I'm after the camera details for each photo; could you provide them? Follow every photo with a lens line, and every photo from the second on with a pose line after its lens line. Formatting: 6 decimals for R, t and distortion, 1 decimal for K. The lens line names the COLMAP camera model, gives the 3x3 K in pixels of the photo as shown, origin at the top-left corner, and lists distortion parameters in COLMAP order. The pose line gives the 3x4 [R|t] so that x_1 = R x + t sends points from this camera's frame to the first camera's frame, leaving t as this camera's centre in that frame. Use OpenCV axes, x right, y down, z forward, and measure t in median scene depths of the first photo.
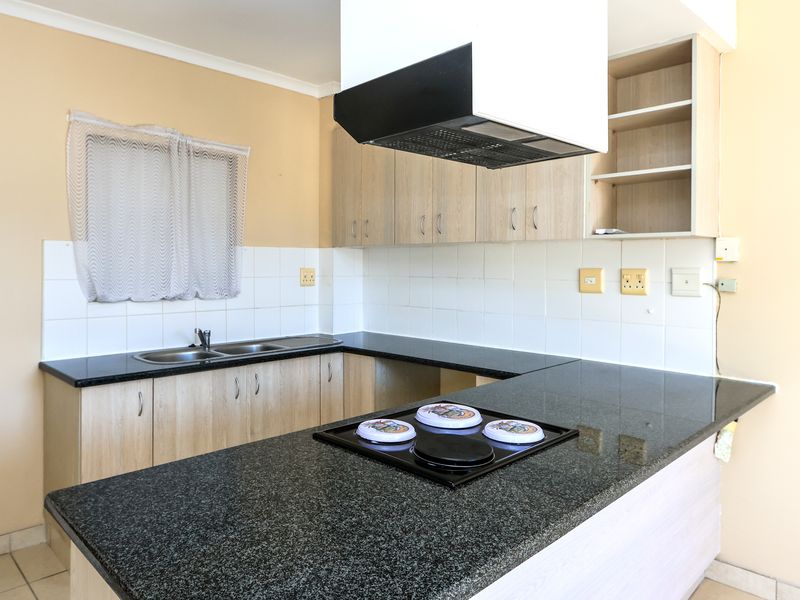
lens RADIAL K [[559.3, 0, 373.6], [0, 559.3, 269.3], [0, 0, 1]] dist [0.002572, 0.001902]
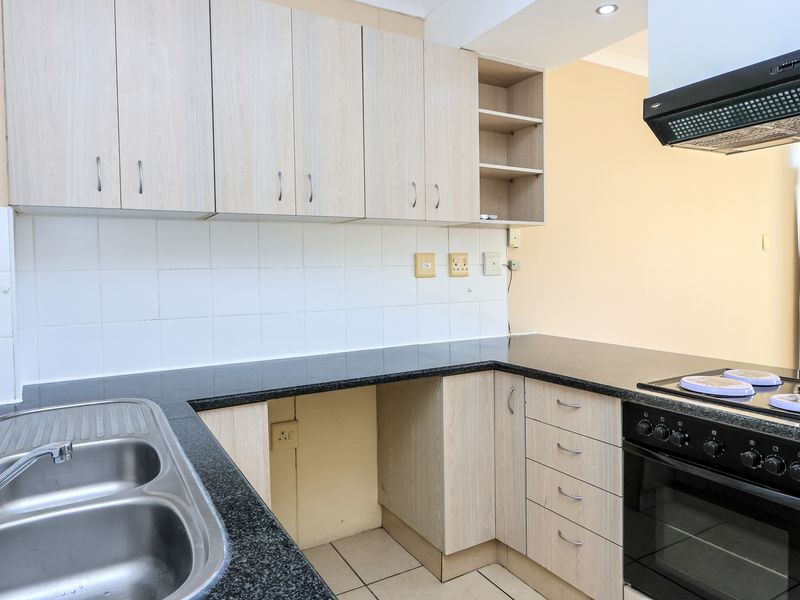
lens RADIAL K [[534.8, 0, 402.9], [0, 534.8, 284.0], [0, 0, 1]] dist [0.001000, 0.000505]
pose [[0.231876, -0.035587, 0.972094, -0.561050], [0.024192, 0.999232, 0.030810, 0.022927], [-0.972444, 0.016373, 0.232559, 0.808398]]
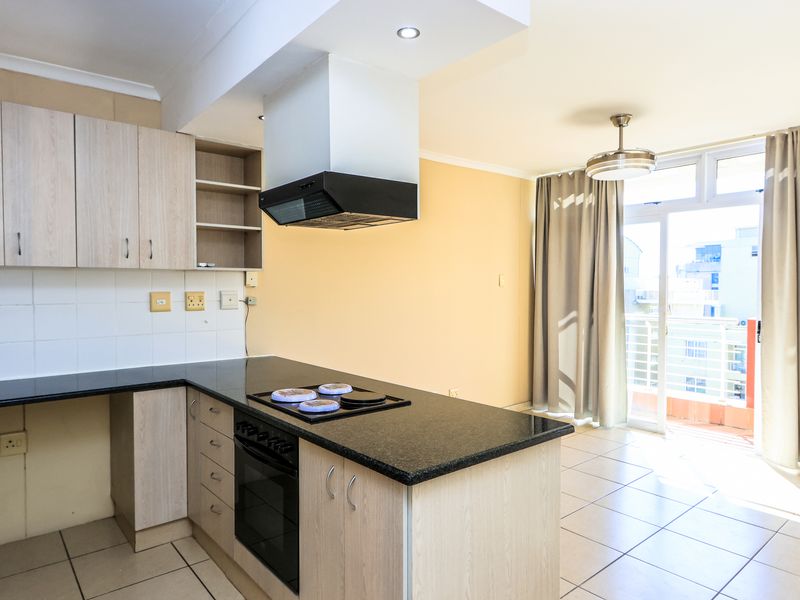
lens RADIAL K [[514.6, 0, 400.0], [0, 514.6, 300.0], [0, 0, 1]] dist [0.005470, 0.000966]
pose [[0.069002, -0.031987, 0.997104, -0.715633], [0.008041, 0.999471, 0.031506, -0.015624], [-0.997584, 0.005844, 0.069223, 0.385054]]
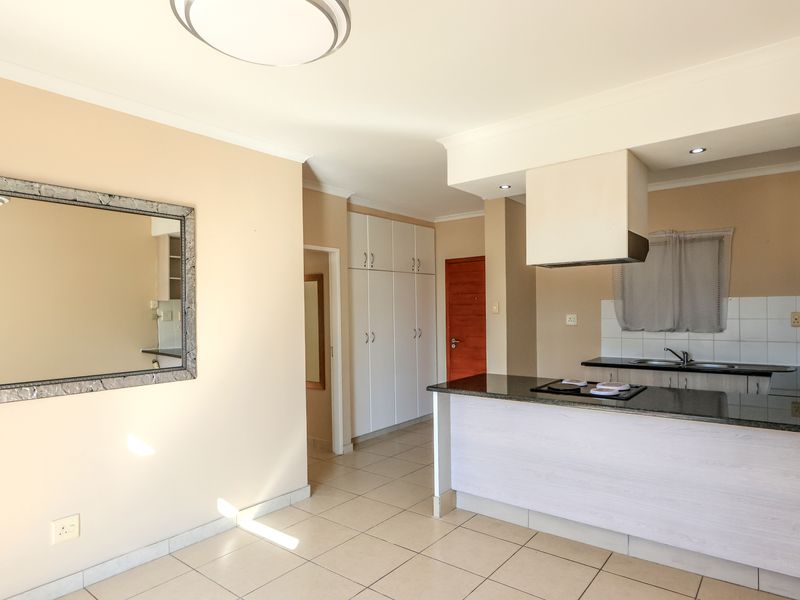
lens RADIAL K [[496.1, 0, 402.6], [0, 496.1, 306.9], [0, 0, 1]] dist [0.005013, 0.000636]
pose [[0.138039, -0.012124, -0.990353, 1.131745], [0.007559, 0.999909, -0.011188, -0.010650], [0.990398, -0.005942, 0.138118, -0.011740]]
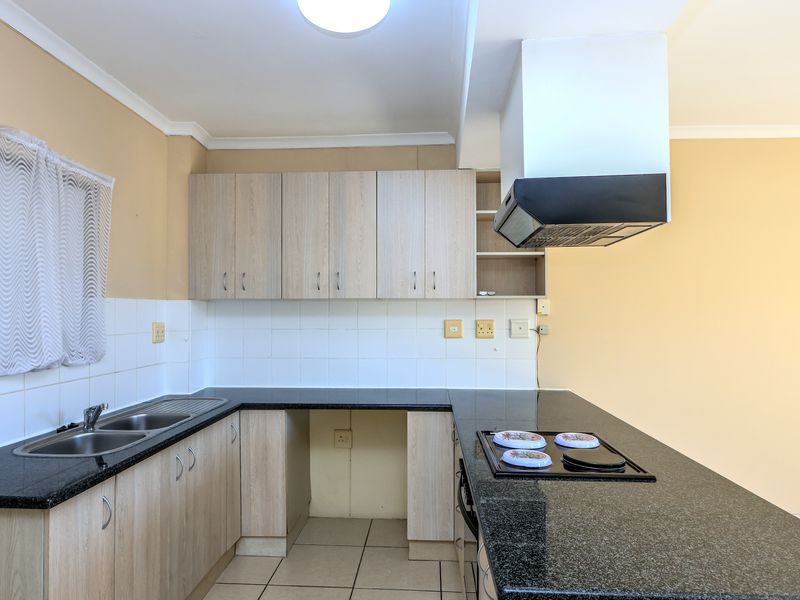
lens RADIAL K [[496.1, 0, 402.6], [0, 496.1, 306.9], [0, 0, 1]] dist [0.005013, 0.000636]
pose [[0.729768, 0.003708, 0.683685, -0.508219], [0.009503, 0.999834, -0.015566, -0.015216], [-0.683629, 0.017856, 0.729611, 0.214945]]
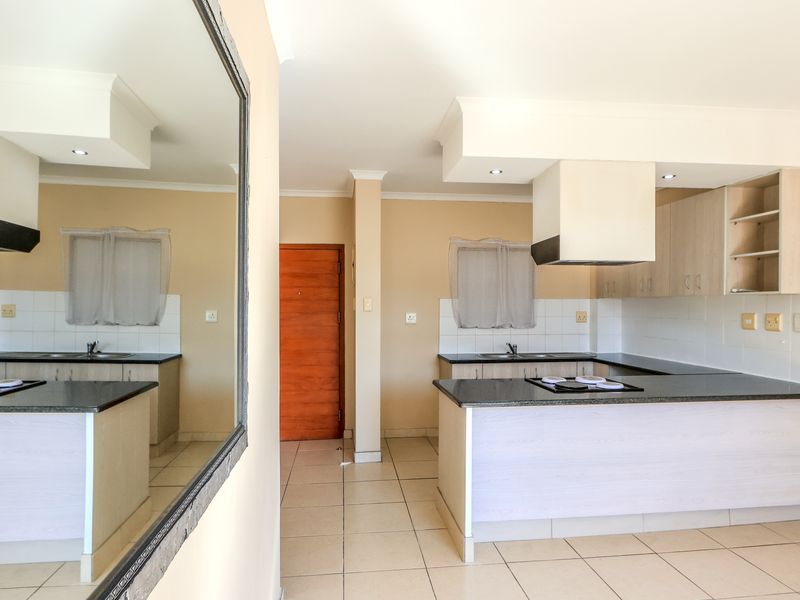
lens RADIAL K [[496.1, 0, 402.6], [0, 496.1, 306.9], [0, 0, 1]] dist [0.005013, 0.000636]
pose [[0.805009, -0.001354, -0.593261, 0.428602], [-0.001229, 0.999991, -0.003949, -0.011898], [0.593261, 0.003908, 0.805001, -0.624817]]
